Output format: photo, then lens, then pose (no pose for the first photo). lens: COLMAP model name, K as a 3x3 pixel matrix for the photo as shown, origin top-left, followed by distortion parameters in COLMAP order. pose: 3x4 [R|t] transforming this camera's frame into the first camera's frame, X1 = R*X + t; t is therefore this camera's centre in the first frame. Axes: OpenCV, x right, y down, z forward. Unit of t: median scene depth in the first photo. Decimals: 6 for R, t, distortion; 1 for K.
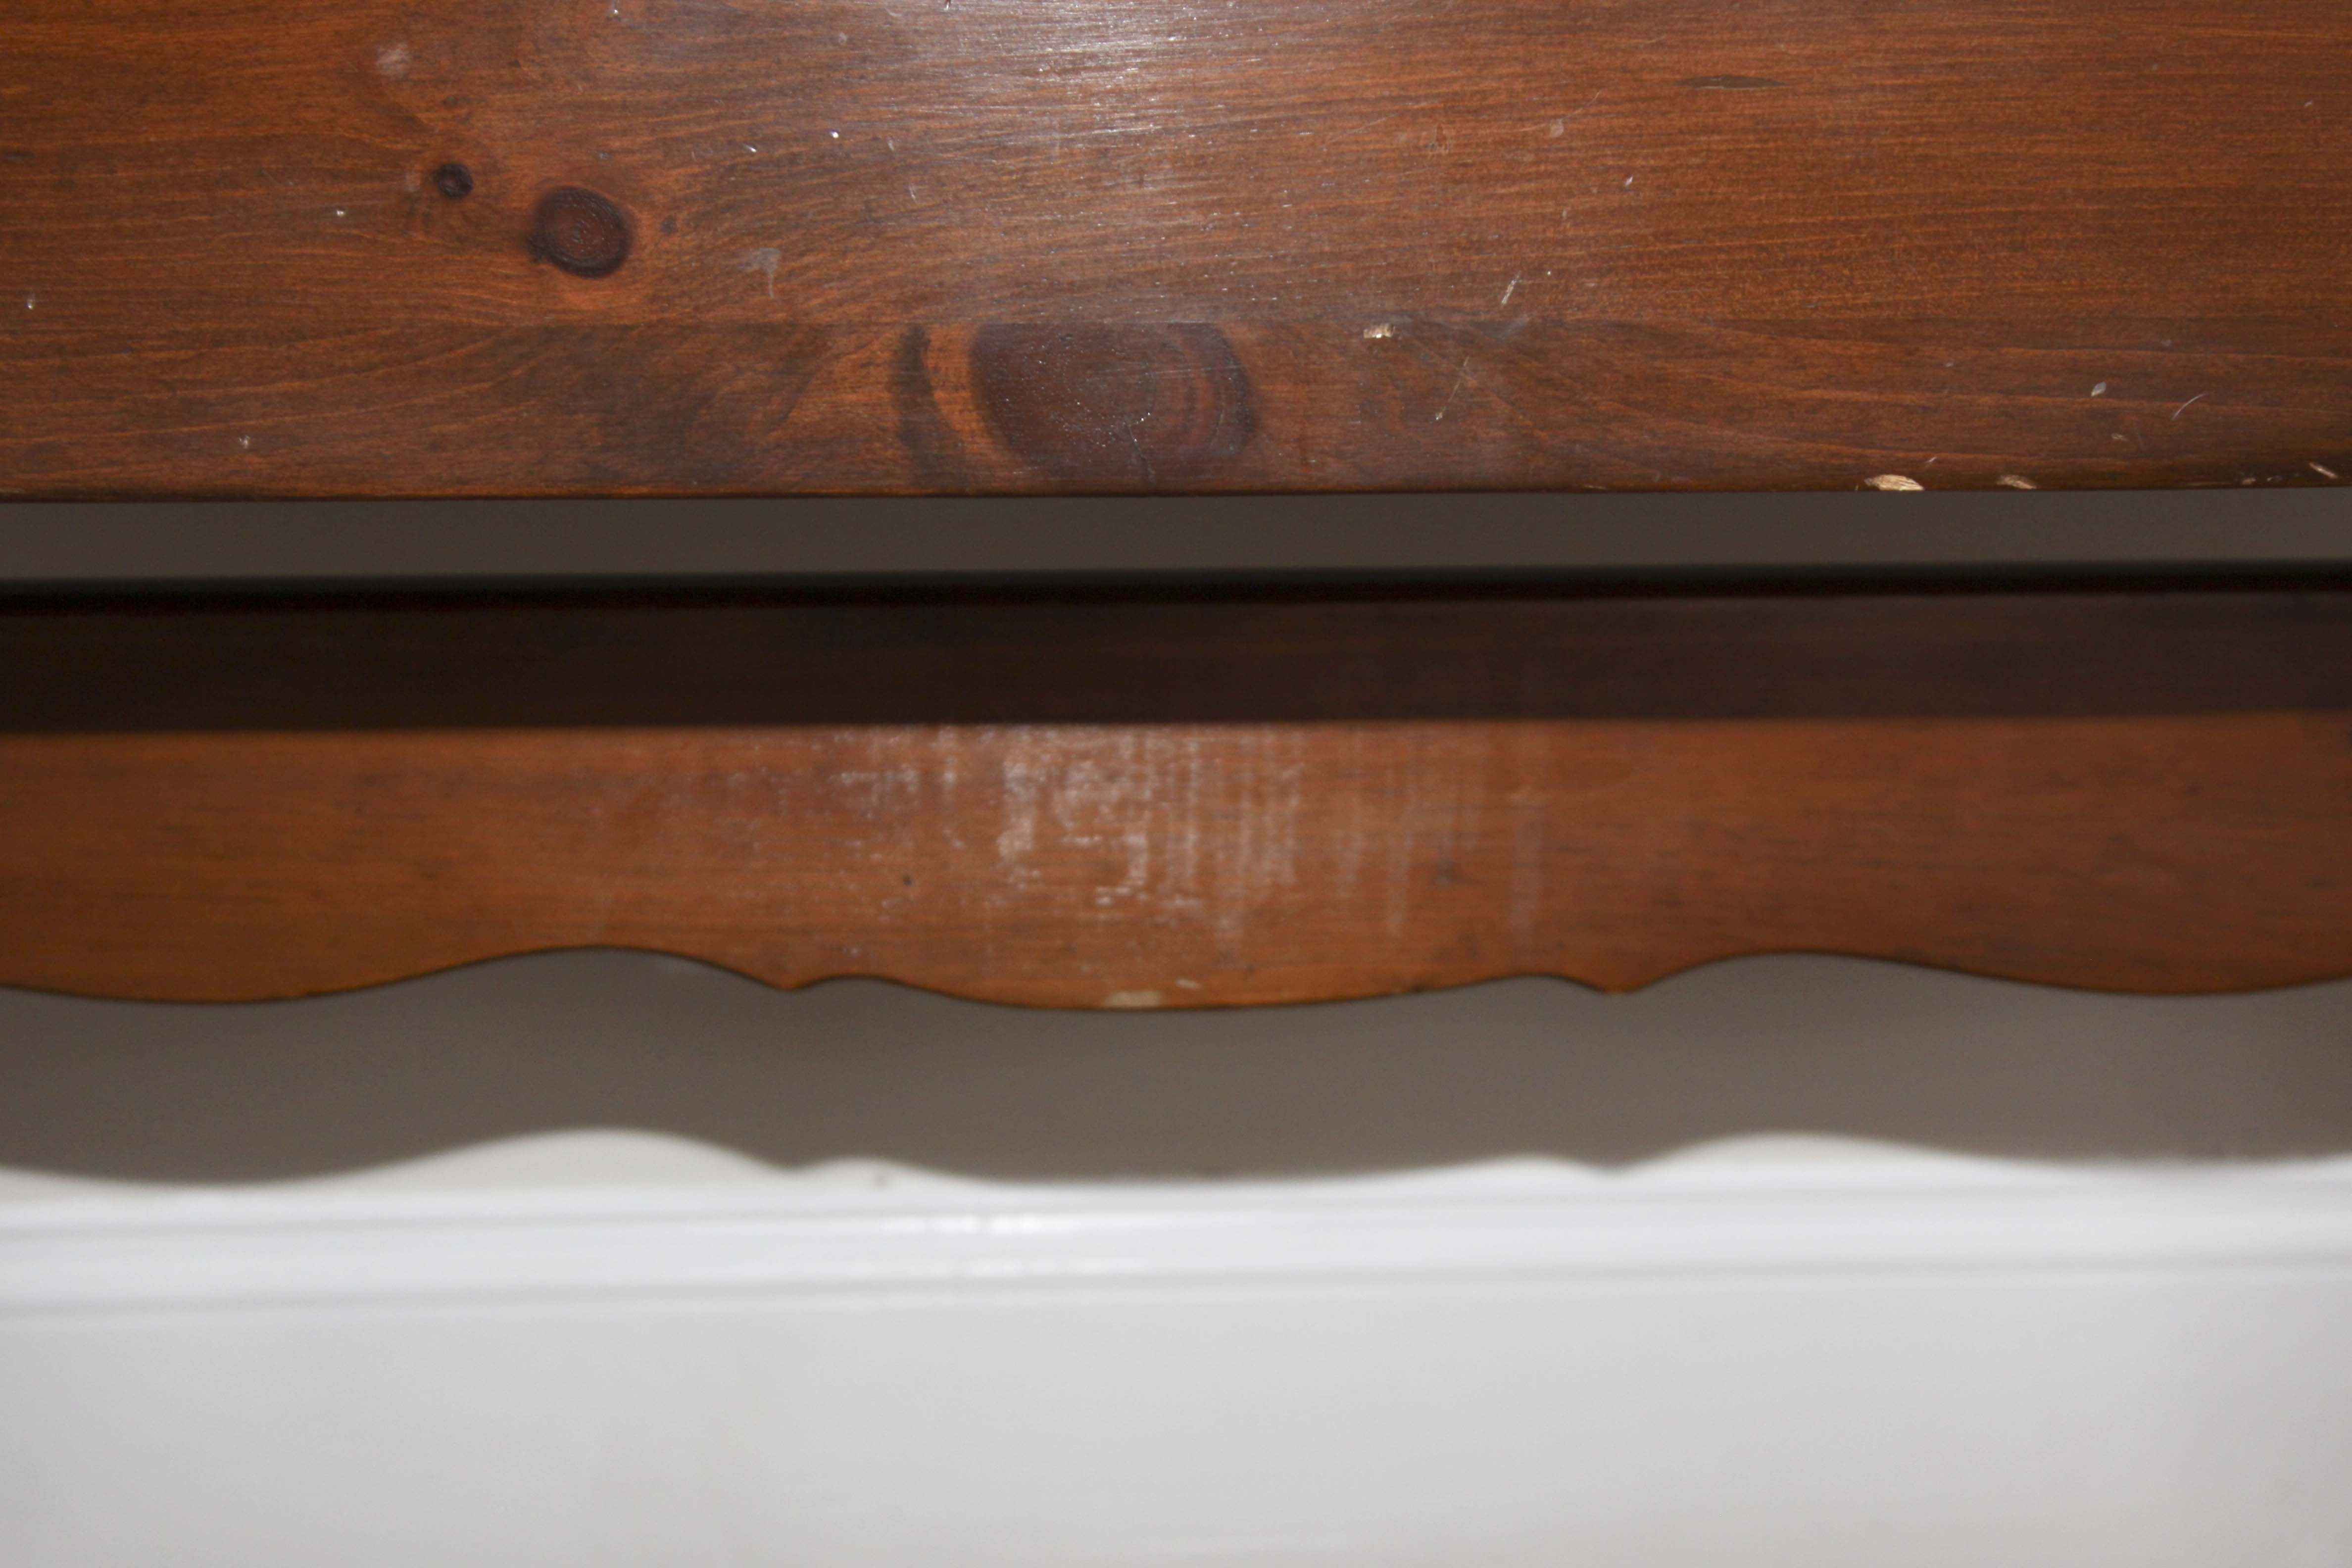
lens RADIAL K [[4852.3, 0, 1196.7], [0, 4852.3, 785.1], [0, 0, 1]] dist [0.122647, 0.000000]
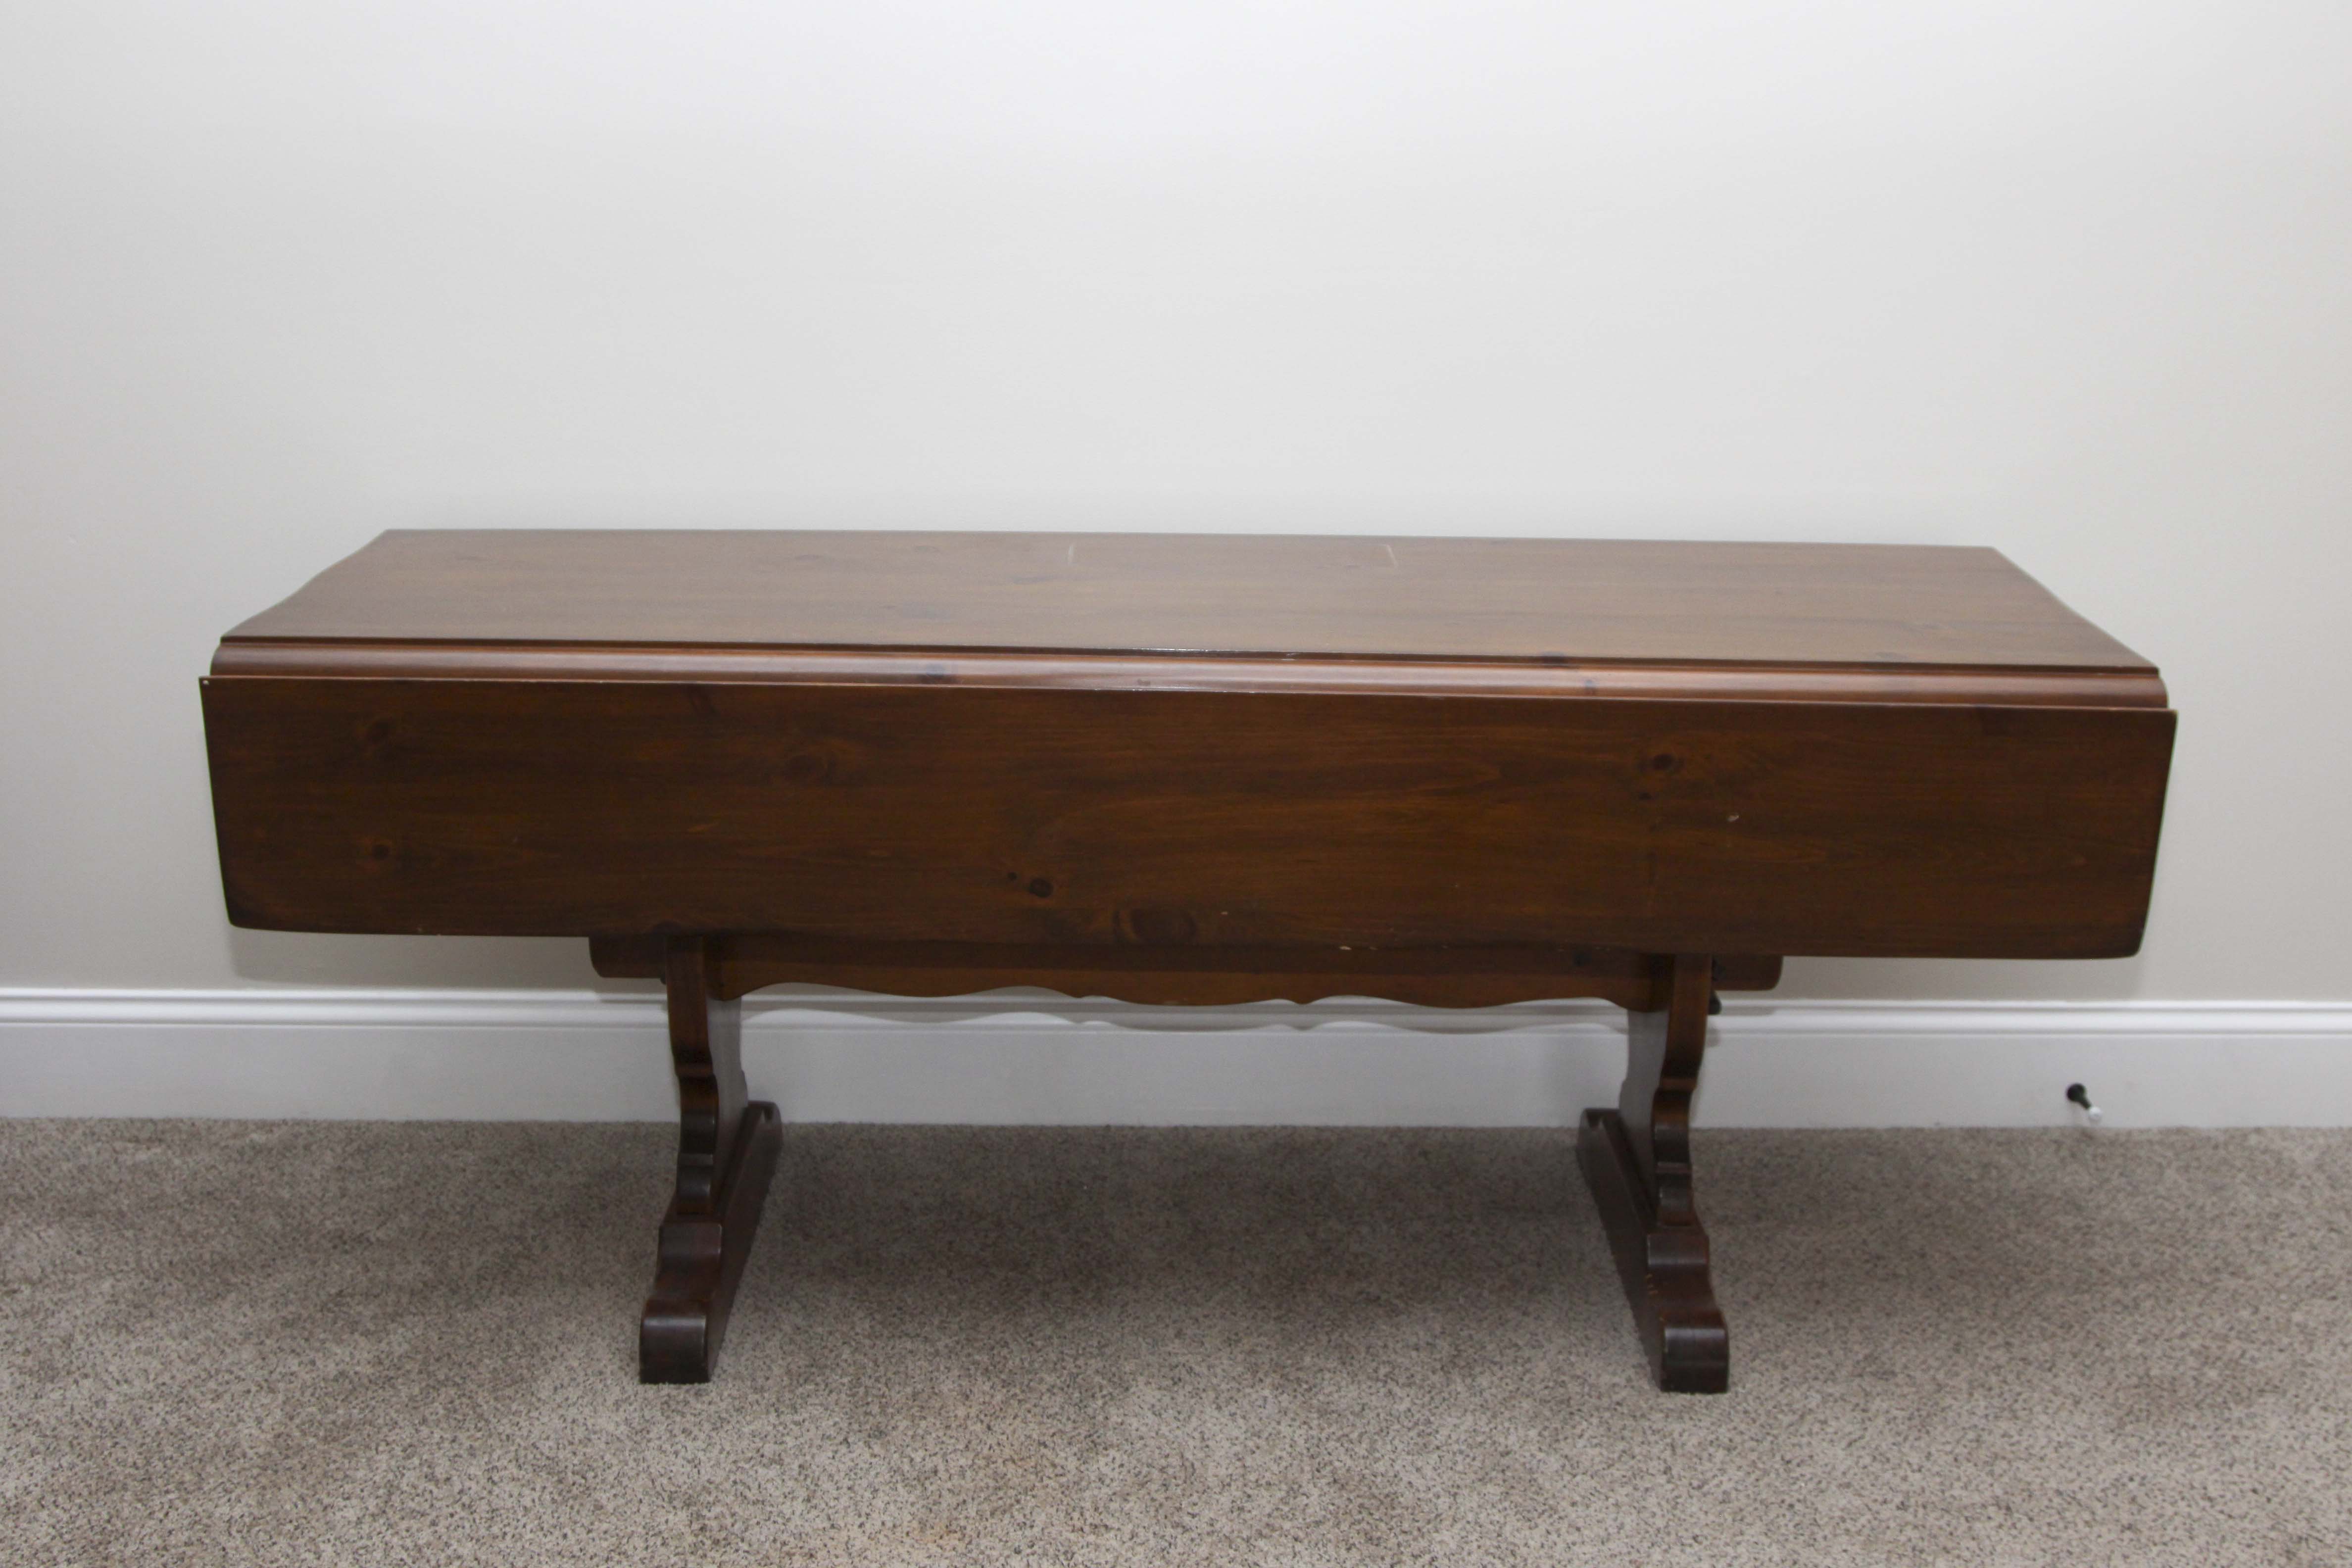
lens RADIAL K [[2754.1, 0, 1183.4], [0, 2754.1, 800.6], [0, 0, 1]] dist [-0.093074, 0.000000]
pose [[0.999226, 0.029907, -0.025544, 0.060205], [-0.025949, 0.989346, 0.143253, -0.539382], [0.029556, -0.142480, 0.989356, -1.398256]]
